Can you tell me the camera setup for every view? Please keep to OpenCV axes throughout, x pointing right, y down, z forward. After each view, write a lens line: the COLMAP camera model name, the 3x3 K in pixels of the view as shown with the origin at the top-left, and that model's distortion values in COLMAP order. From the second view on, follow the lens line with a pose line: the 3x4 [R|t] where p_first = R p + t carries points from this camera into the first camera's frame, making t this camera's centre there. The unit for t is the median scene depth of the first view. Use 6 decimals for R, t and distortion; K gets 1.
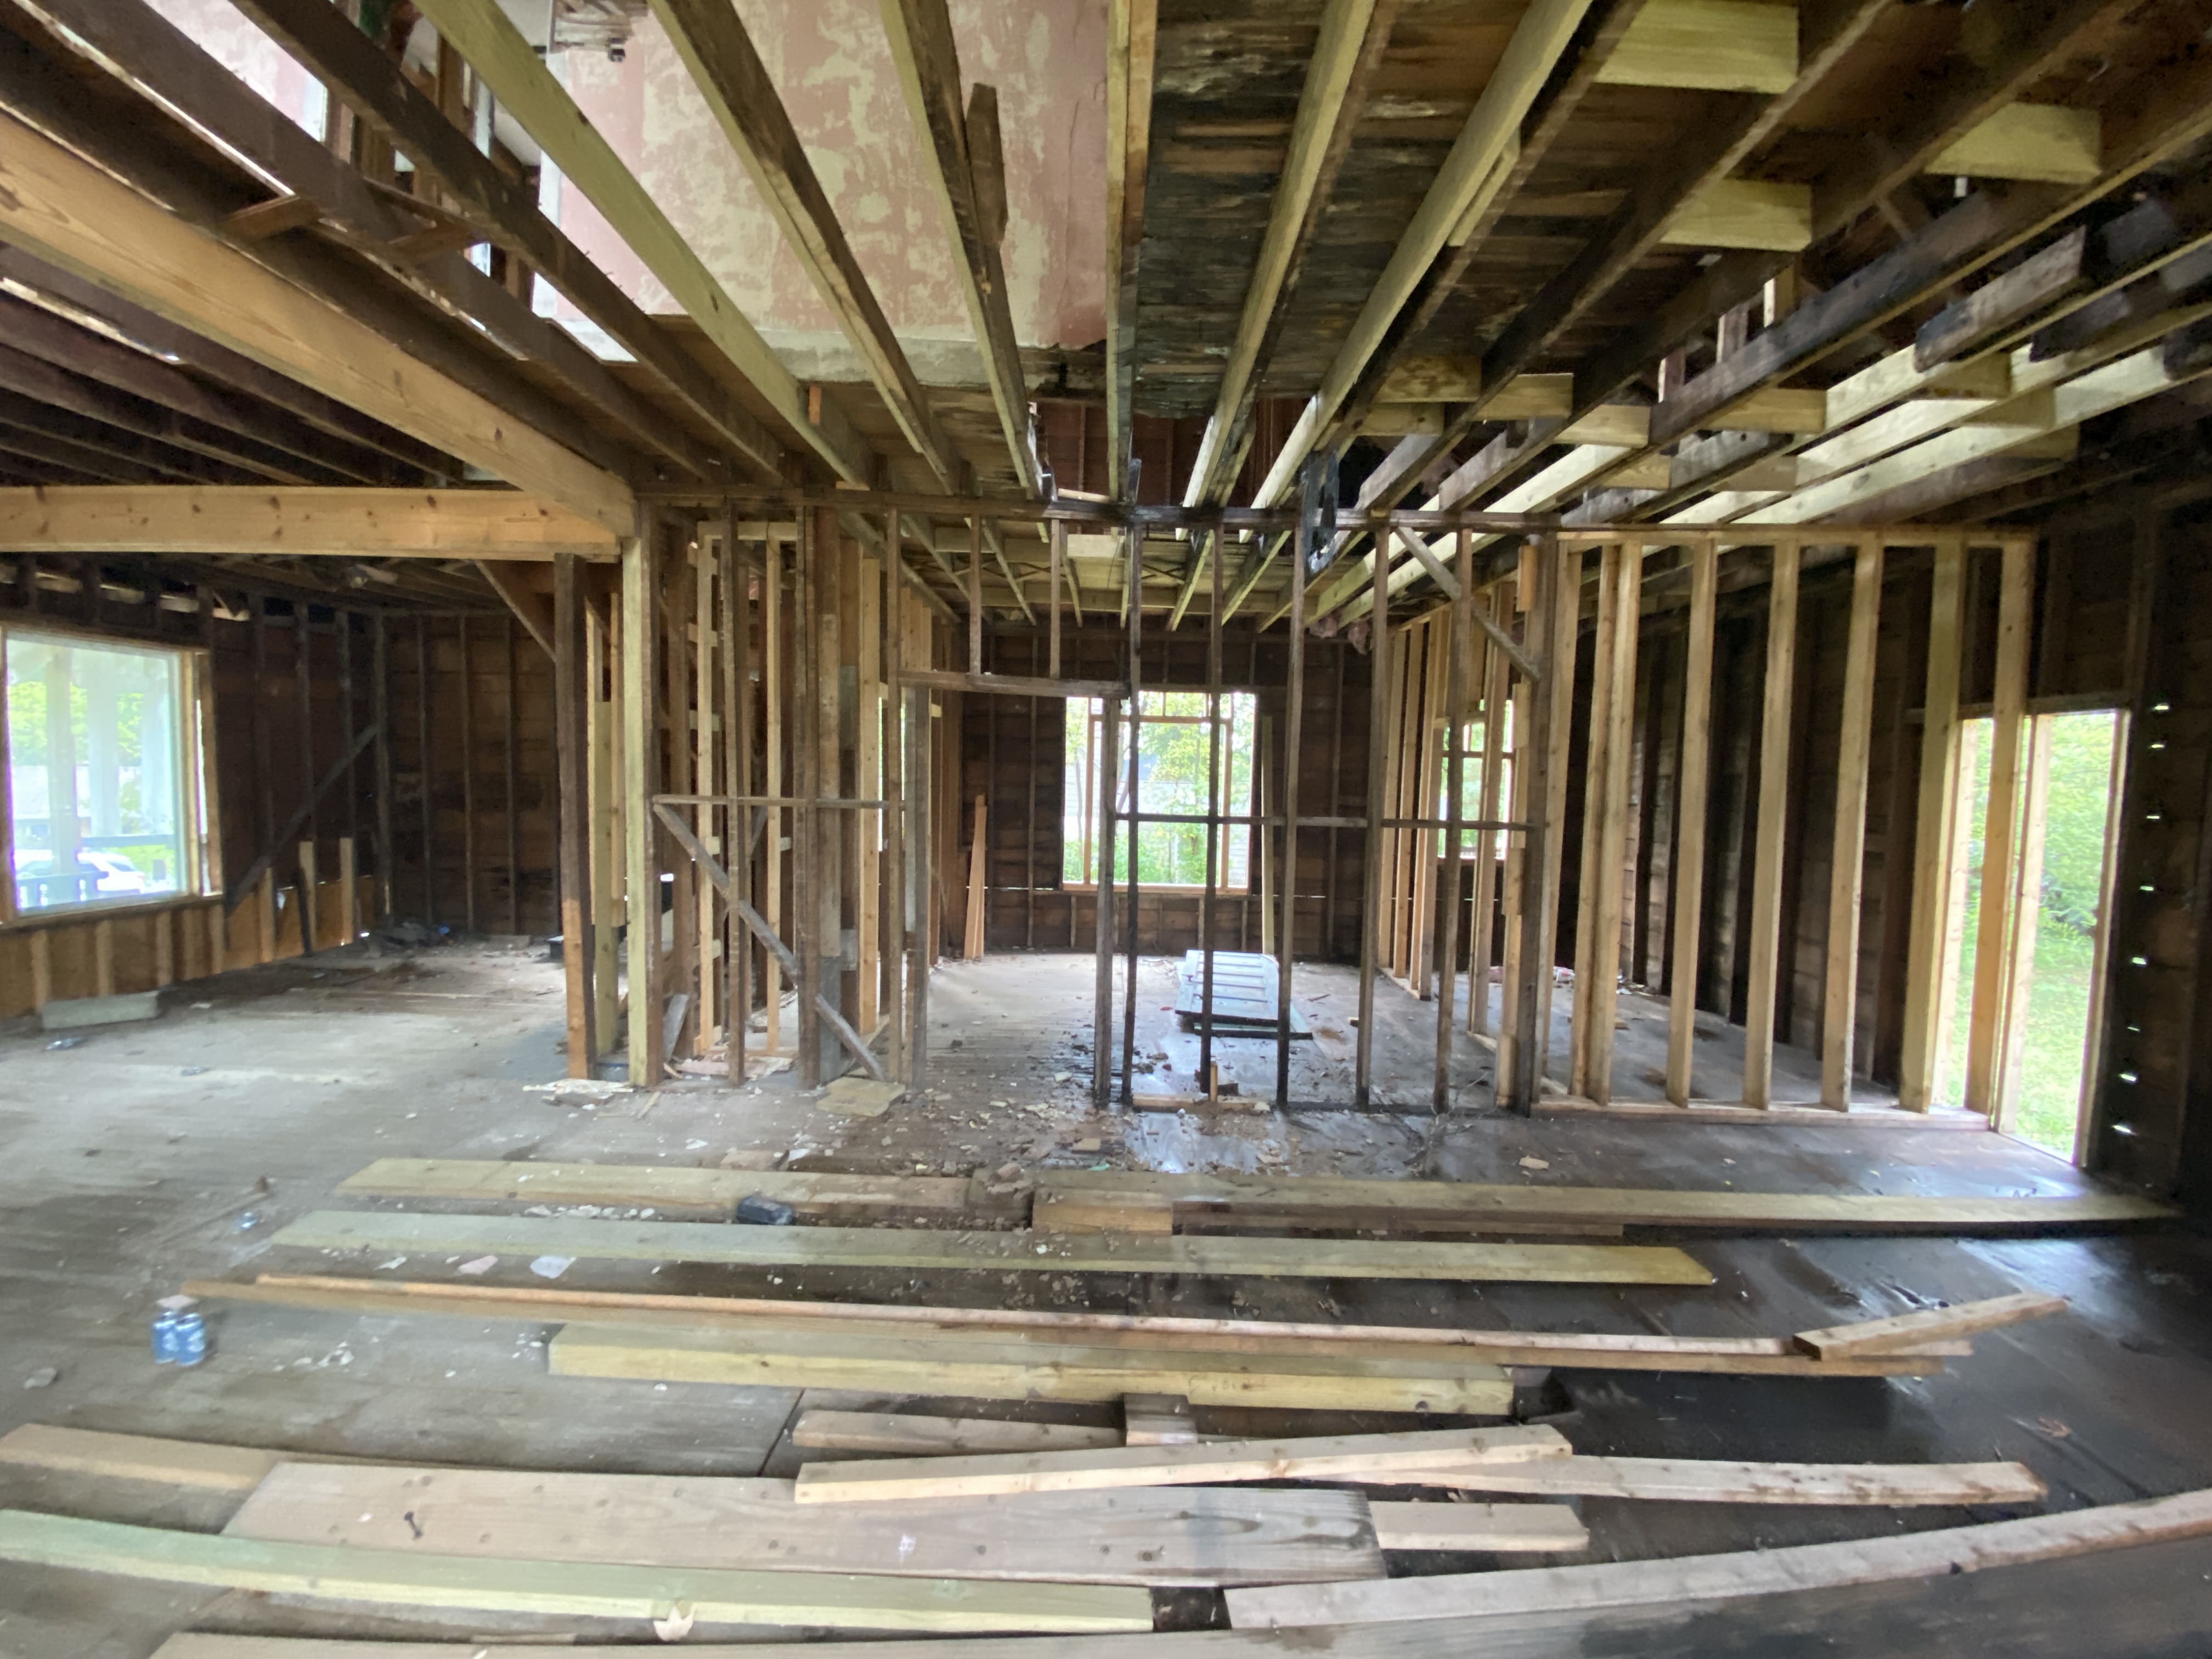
lens RADIAL K [[898.5, 0, 1101.7], [0, 898.5, 829.5], [0, 0, 1]] dist [0.018189, -0.019098]
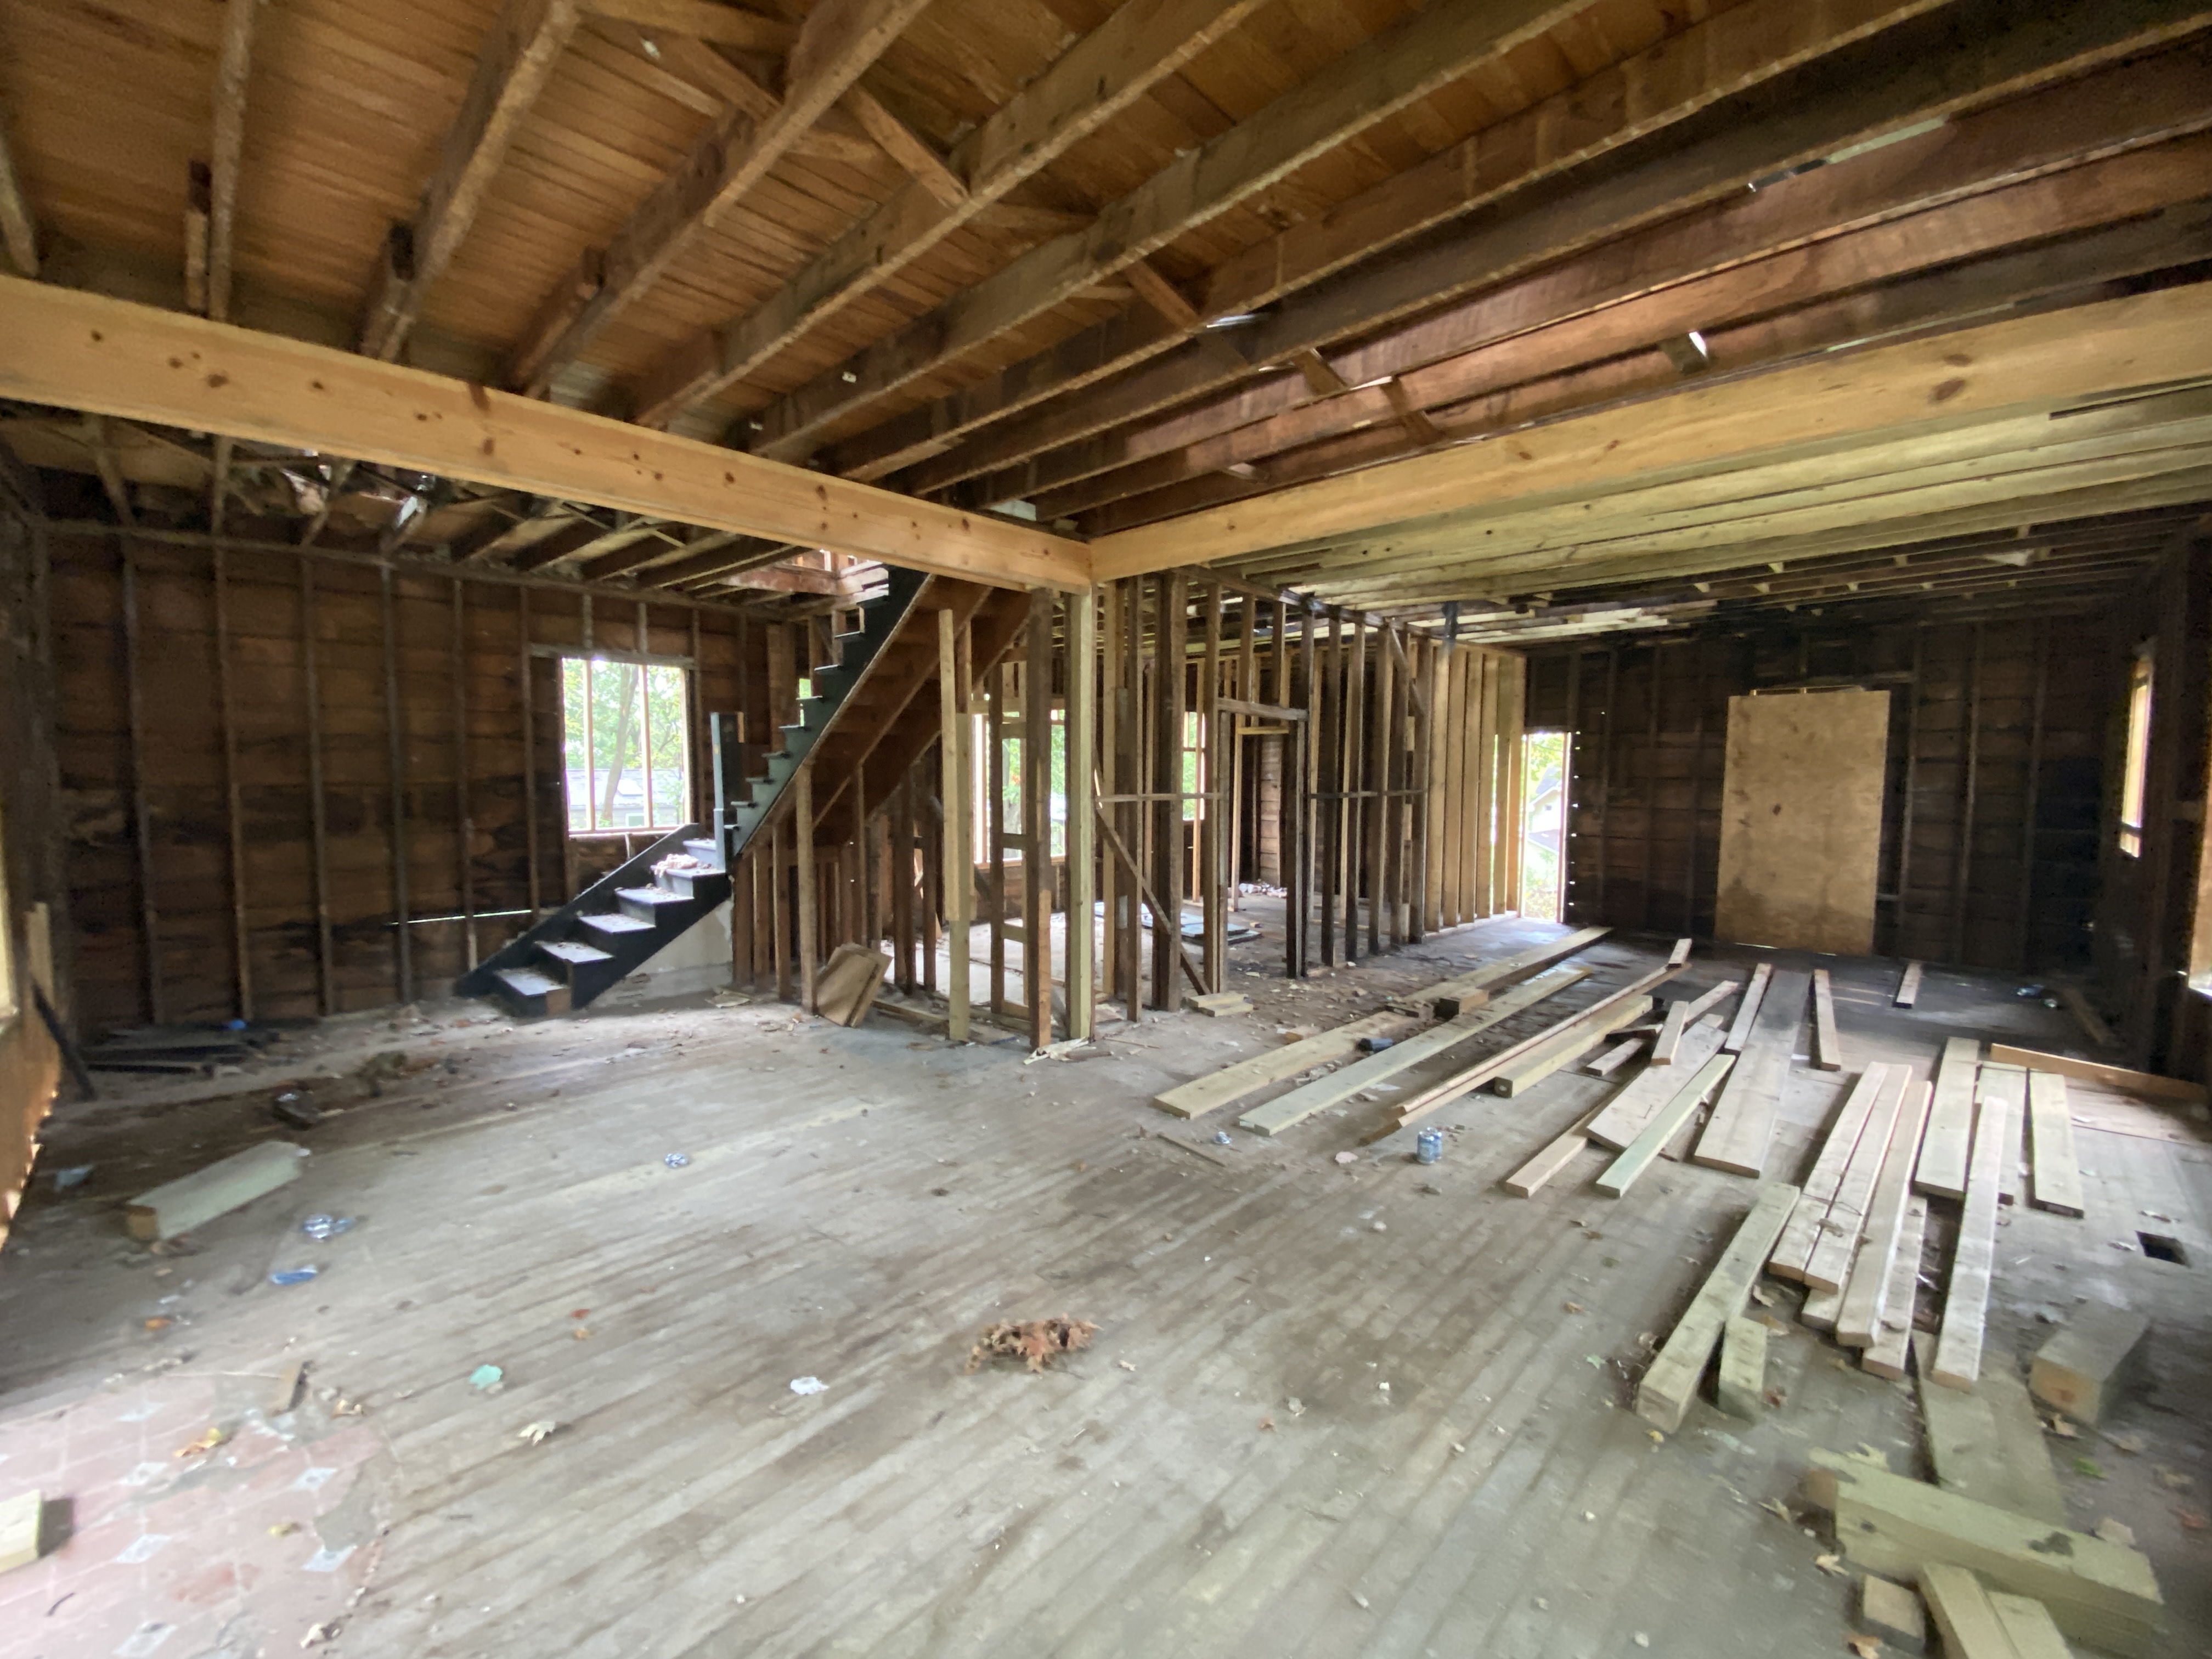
lens RADIAL K [[898.5, 0, 1101.7], [0, 898.5, 829.5], [0, 0, 1]] dist [0.018189, -0.019098]
pose [[0.699758, -0.072116, 0.710731, -1.558693], [0.055410, 0.997373, 0.046647, -0.056209], [-0.712228, 0.006740, 0.701916, 0.178676]]
